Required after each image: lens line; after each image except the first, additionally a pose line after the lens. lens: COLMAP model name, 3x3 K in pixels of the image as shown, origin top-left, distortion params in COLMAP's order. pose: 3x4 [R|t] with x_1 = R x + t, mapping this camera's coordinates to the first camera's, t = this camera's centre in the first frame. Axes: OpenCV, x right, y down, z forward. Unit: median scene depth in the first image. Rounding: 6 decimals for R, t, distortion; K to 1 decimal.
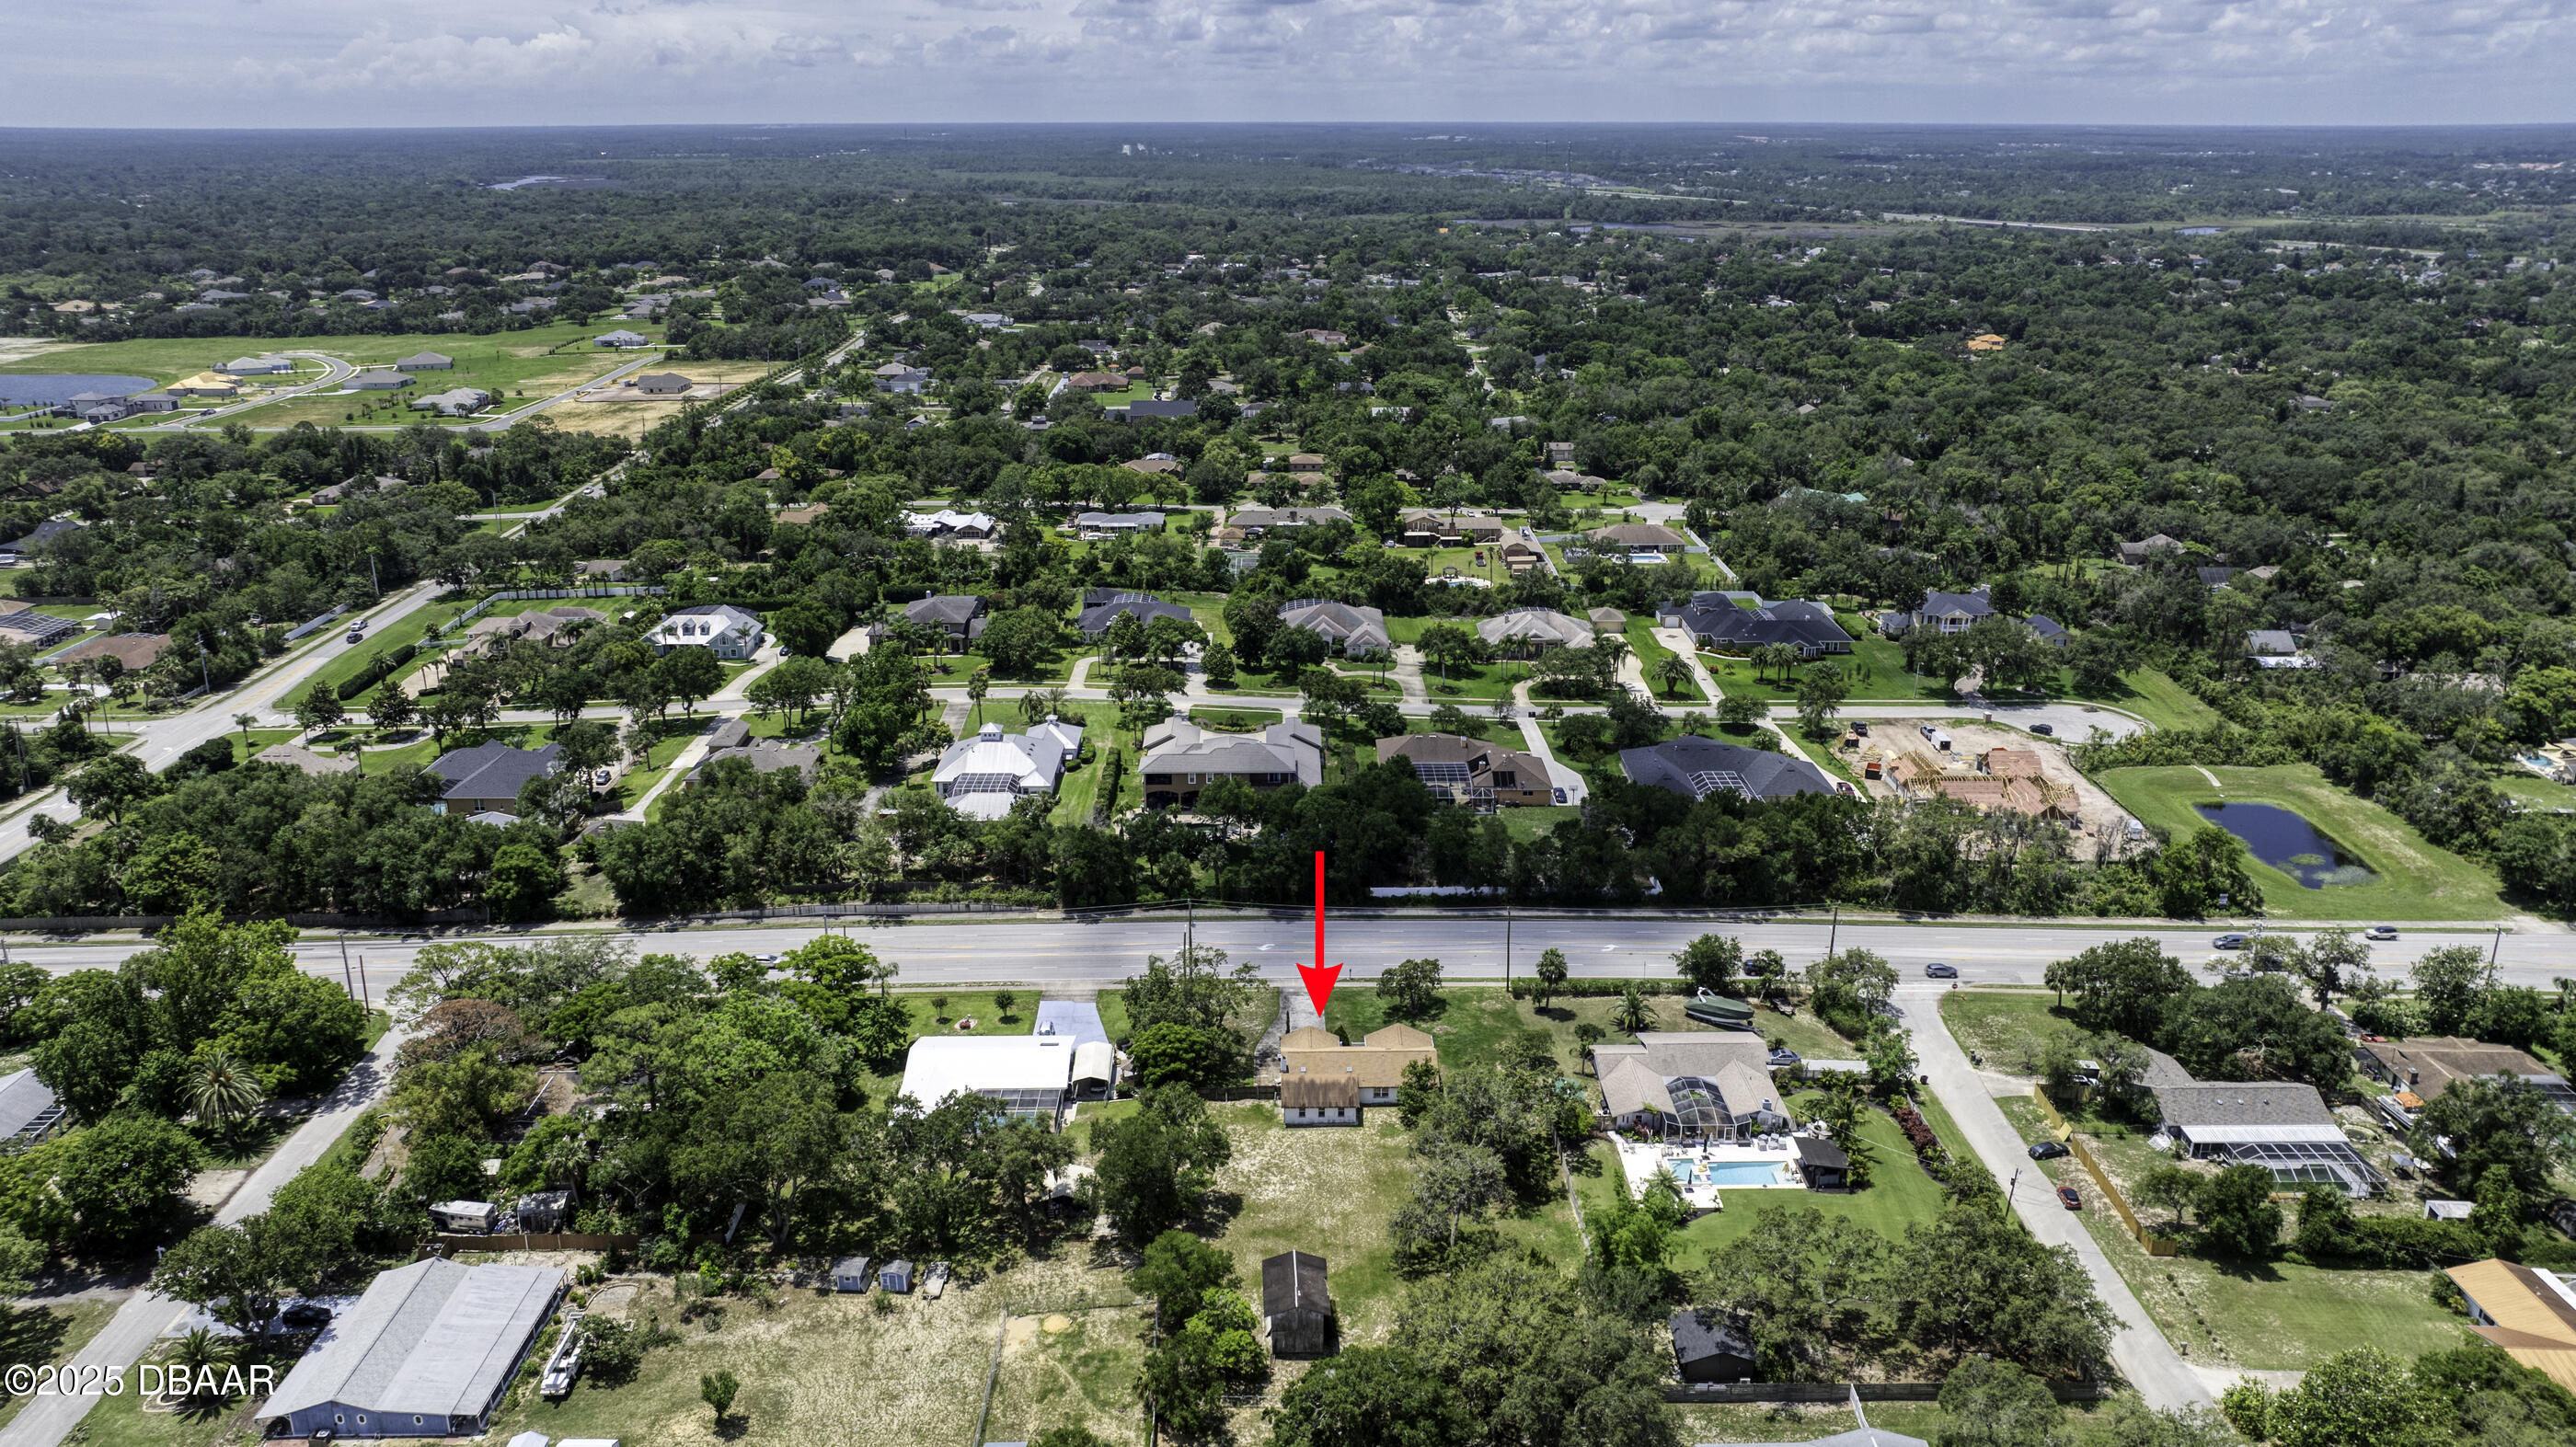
lens RADIAL K [[1788.6, 0, 1288.0], [0, 1788.6, 723.5], [0, 0, 1]] dist [-0.007652, -0.002977]
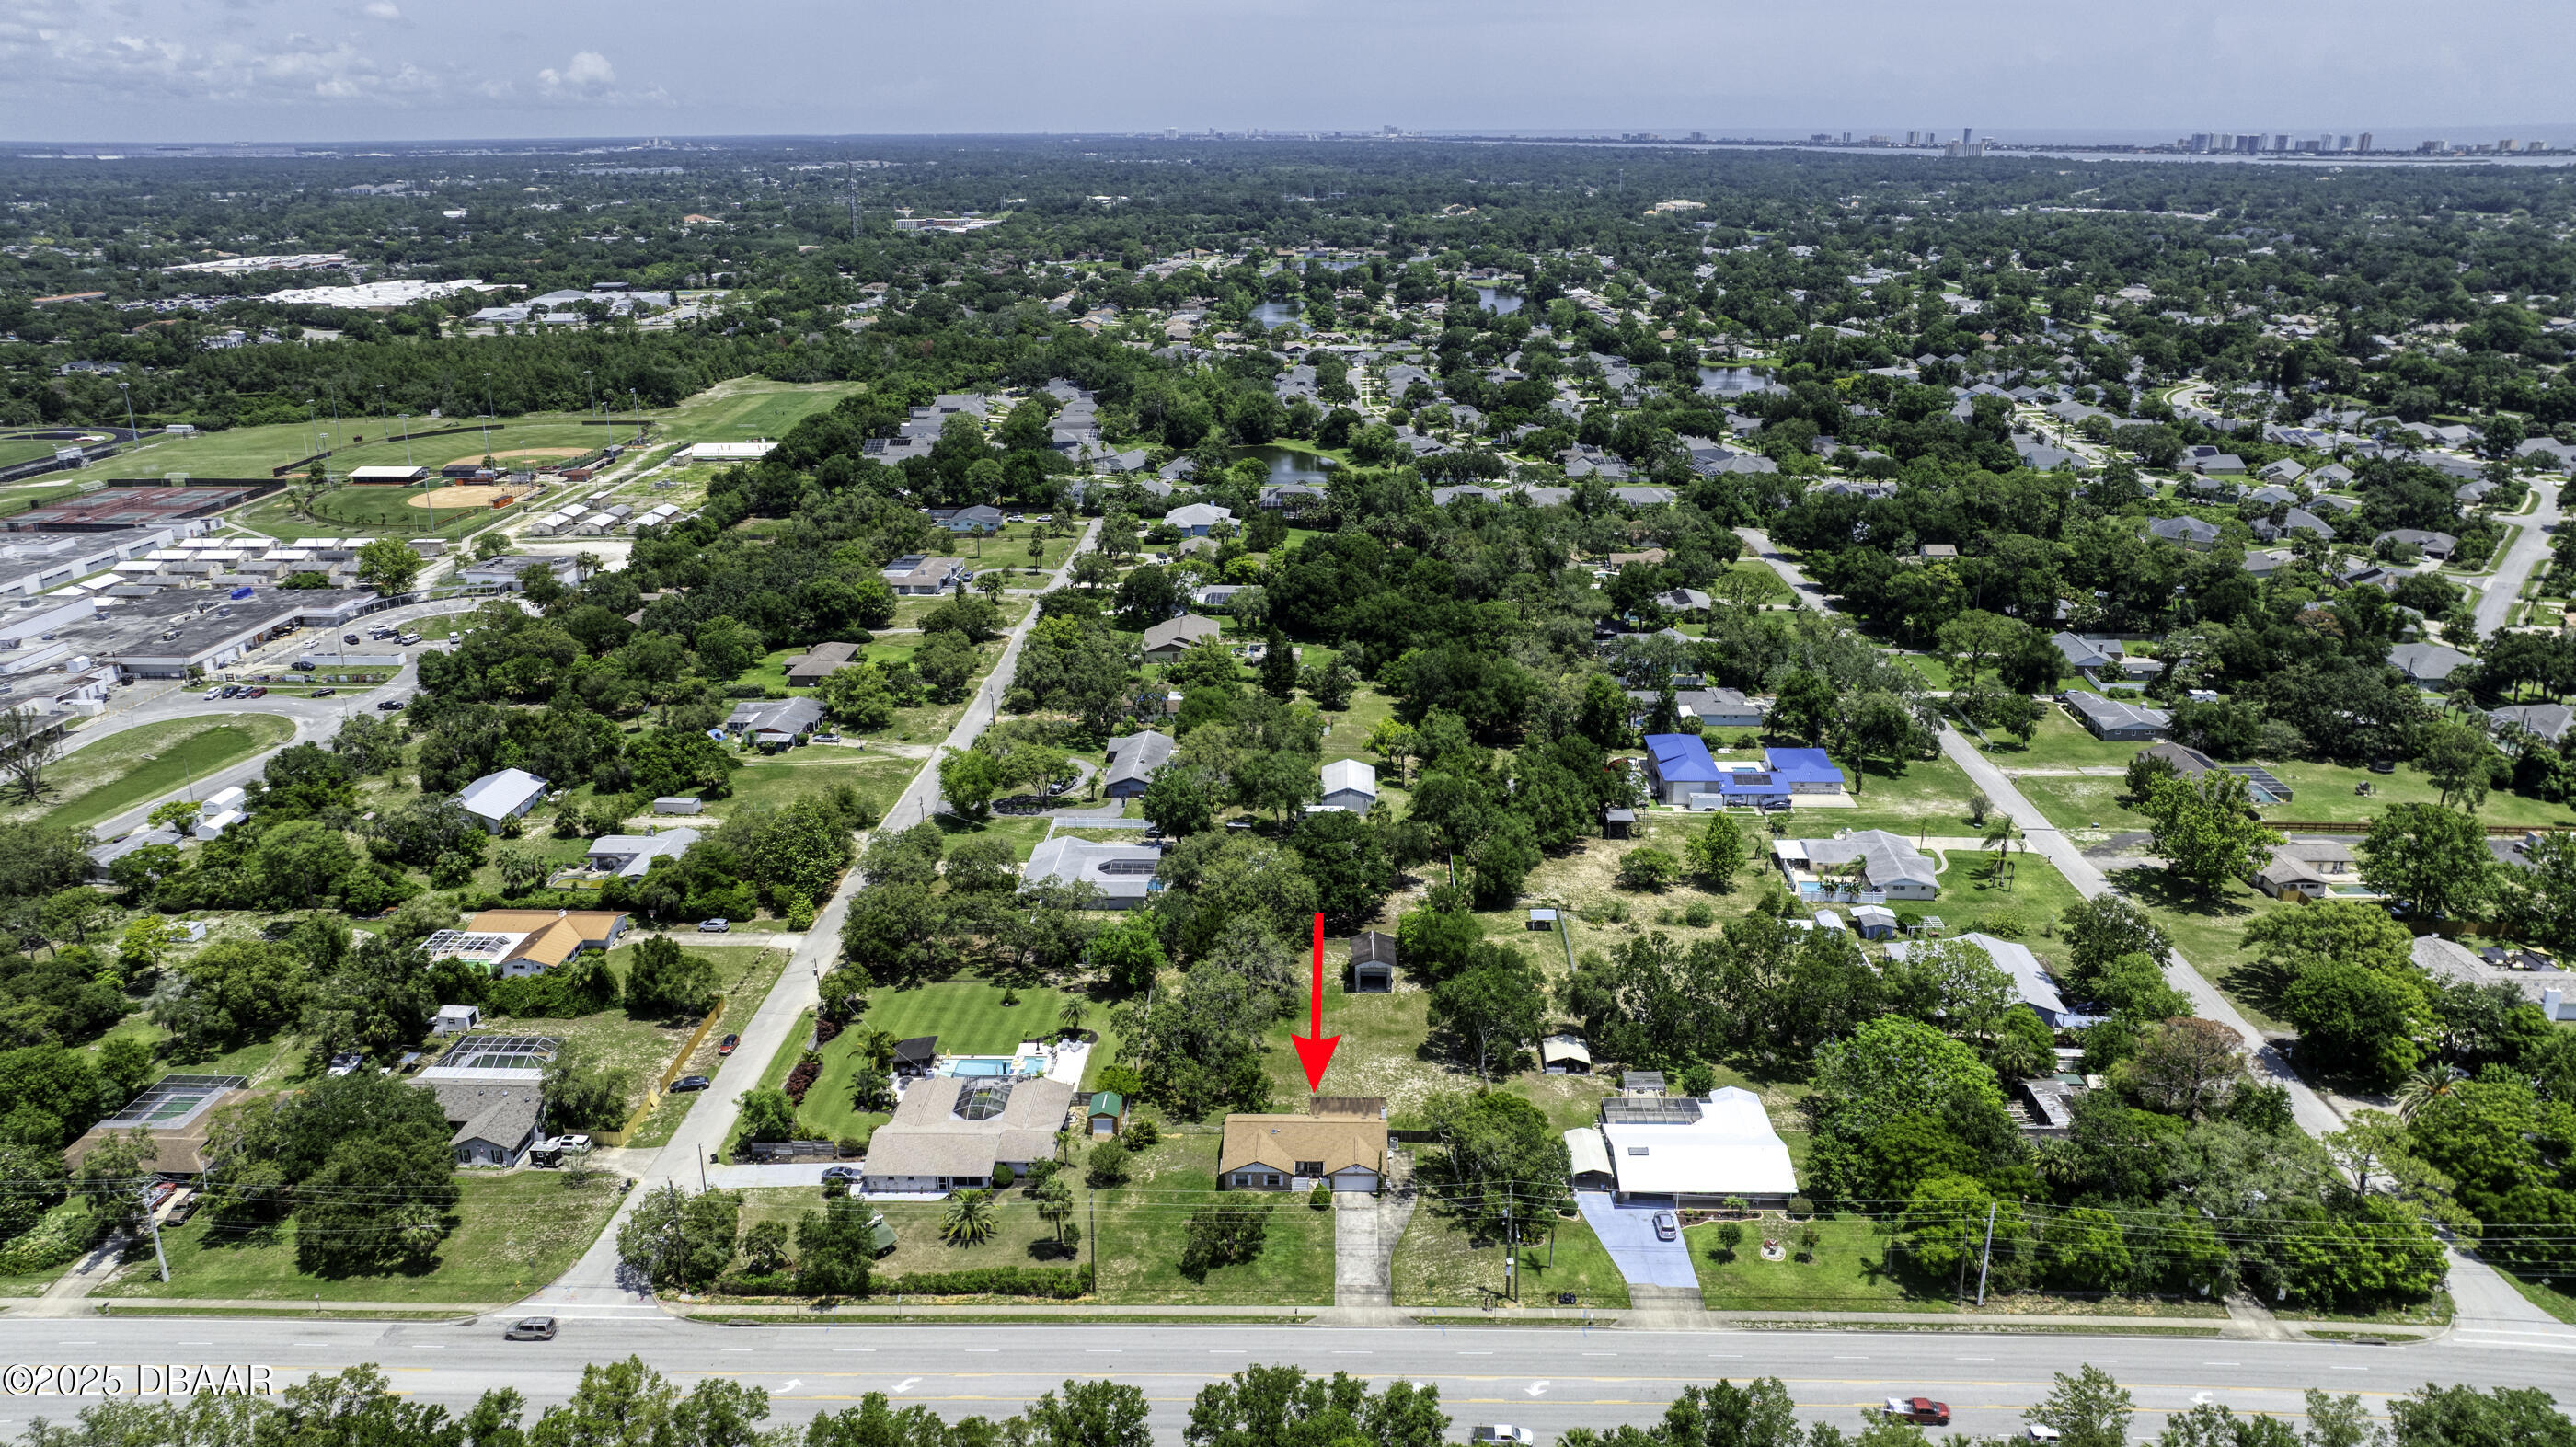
lens RADIAL K [[1788.6, 0, 1288.0], [0, 1788.6, 723.5], [0, 0, 1]] dist [-0.007652, -0.002977]
pose [[-0.998998, -0.006856, 0.044219, 0.008538], [0.020998, 0.800809, 0.598552, -0.524036], [-0.039515, 0.598881, -0.799863, 1.533465]]
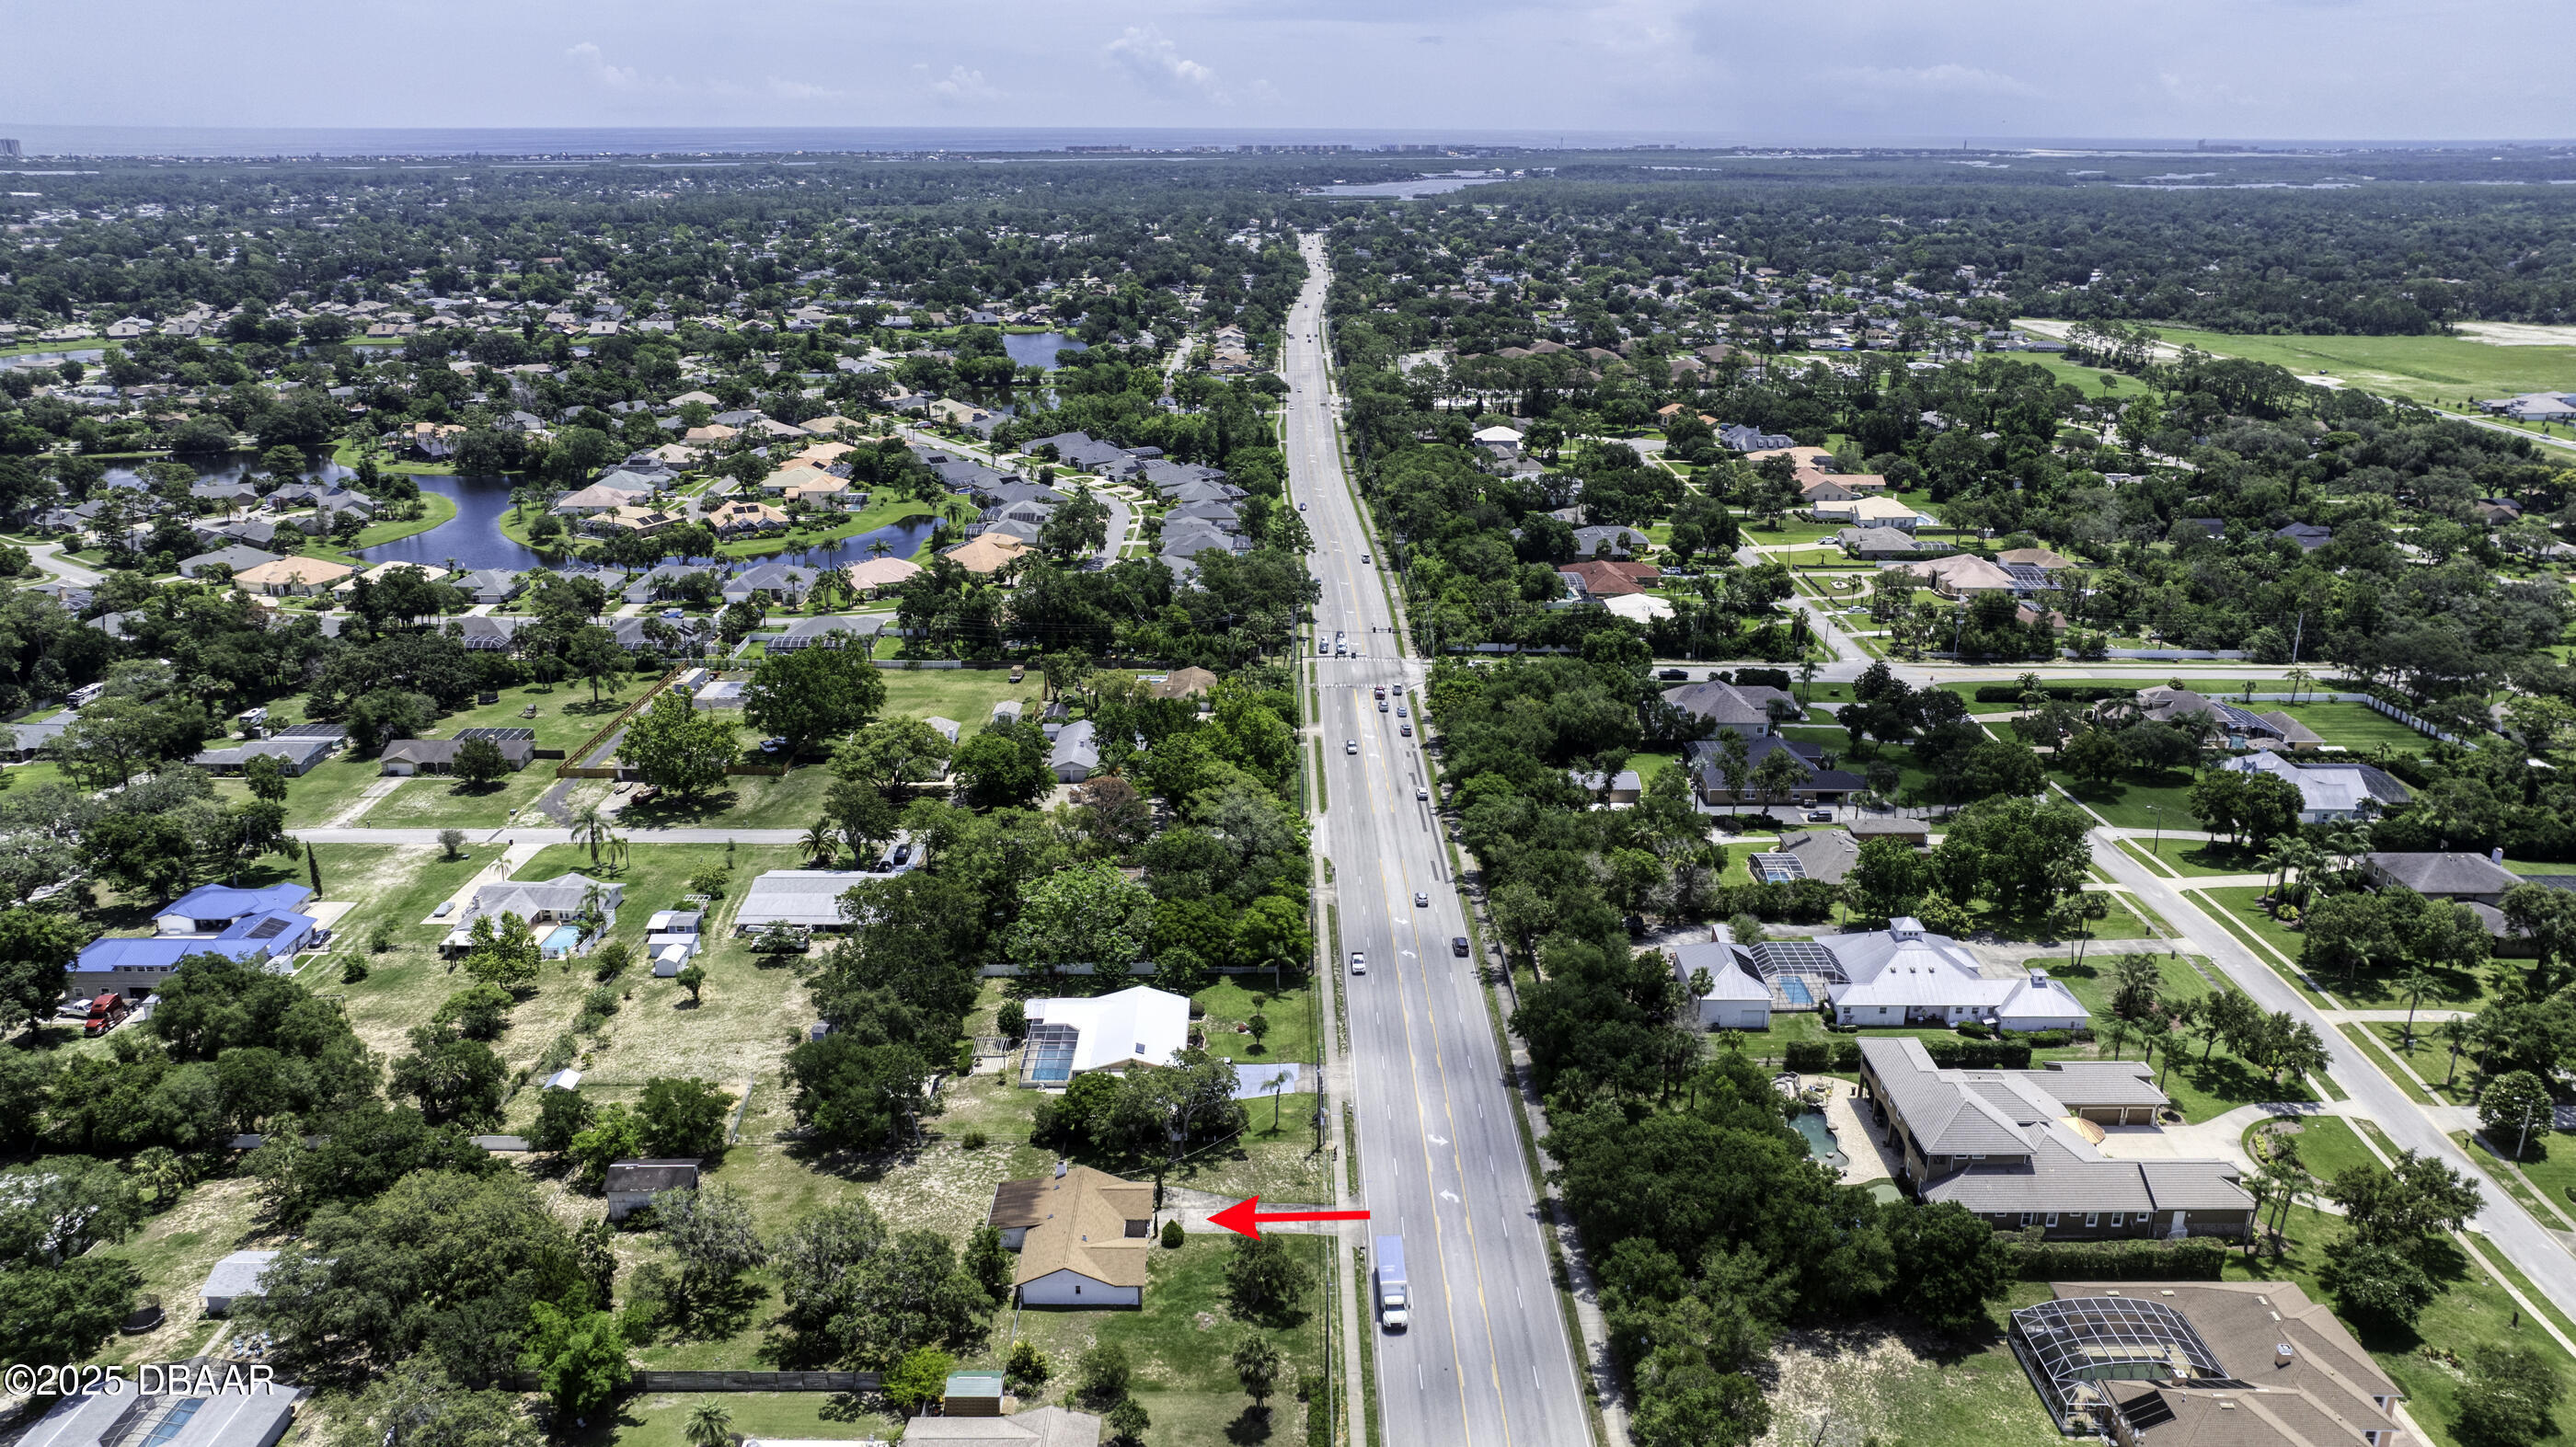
lens RADIAL K [[1788.6, 0, 1288.0], [0, 1788.6, 723.5], [0, 0, 1]] dist [-0.007652, -0.002977]
pose [[-0.007577, 0.317347, -0.948279, 0.746607], [-0.324939, 0.896062, 0.302469, -0.307507], [0.945705, 0.310425, 0.096329, 0.875681]]
